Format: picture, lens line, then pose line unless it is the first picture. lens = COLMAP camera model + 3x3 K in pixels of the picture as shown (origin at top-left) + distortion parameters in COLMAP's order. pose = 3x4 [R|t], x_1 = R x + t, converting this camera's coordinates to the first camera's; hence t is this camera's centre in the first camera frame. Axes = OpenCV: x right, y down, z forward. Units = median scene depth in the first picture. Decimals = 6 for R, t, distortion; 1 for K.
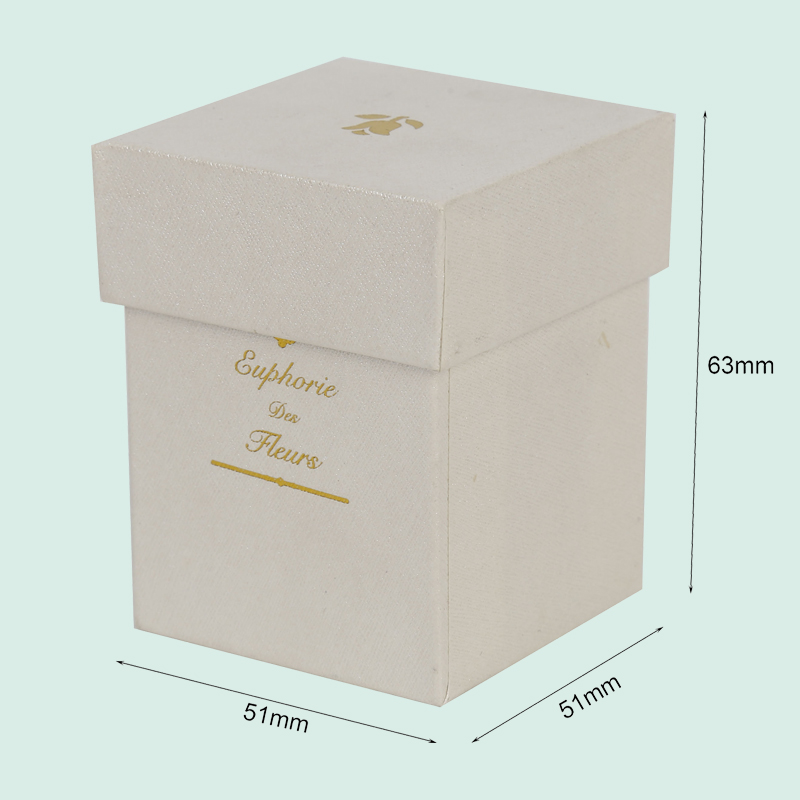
lens RADIAL K [[4488.6, 0, 400.2], [0, 4488.6, 398.4], [0, 0, 1]] dist [0.273408, 0.000000]
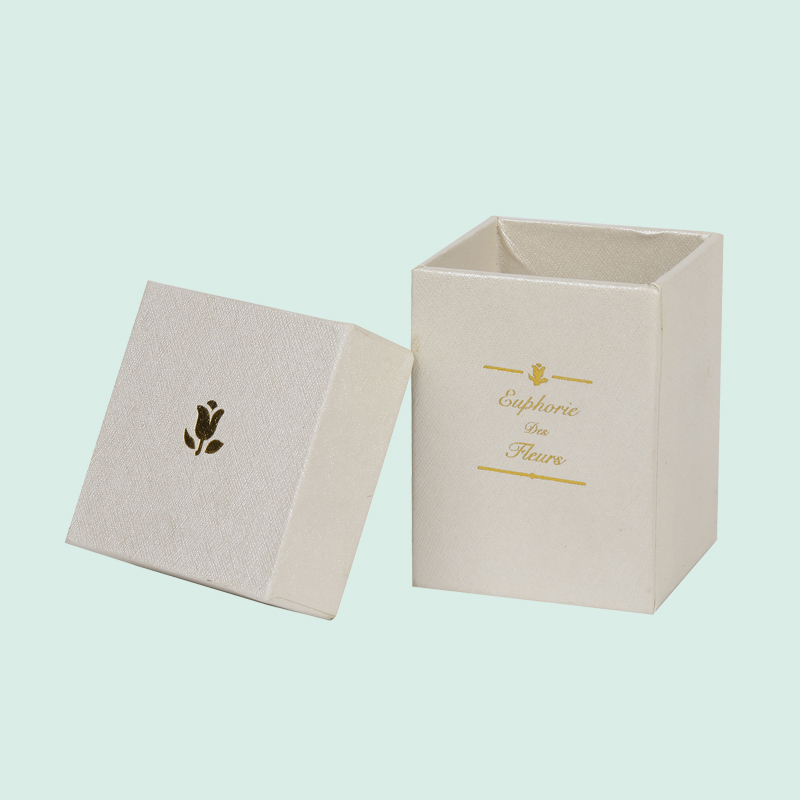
lens RADIAL K [[4488.6, 0, 398.5], [0, 4488.6, 401.7], [0, 0, 1]] dist [0.273408, 0.000000]
pose [[0.963397, -0.064348, 0.260241, -0.464387], [0.075674, 0.996562, -0.033729, 0.041521], [-0.257176, 0.052188, 0.964954, -0.451339]]
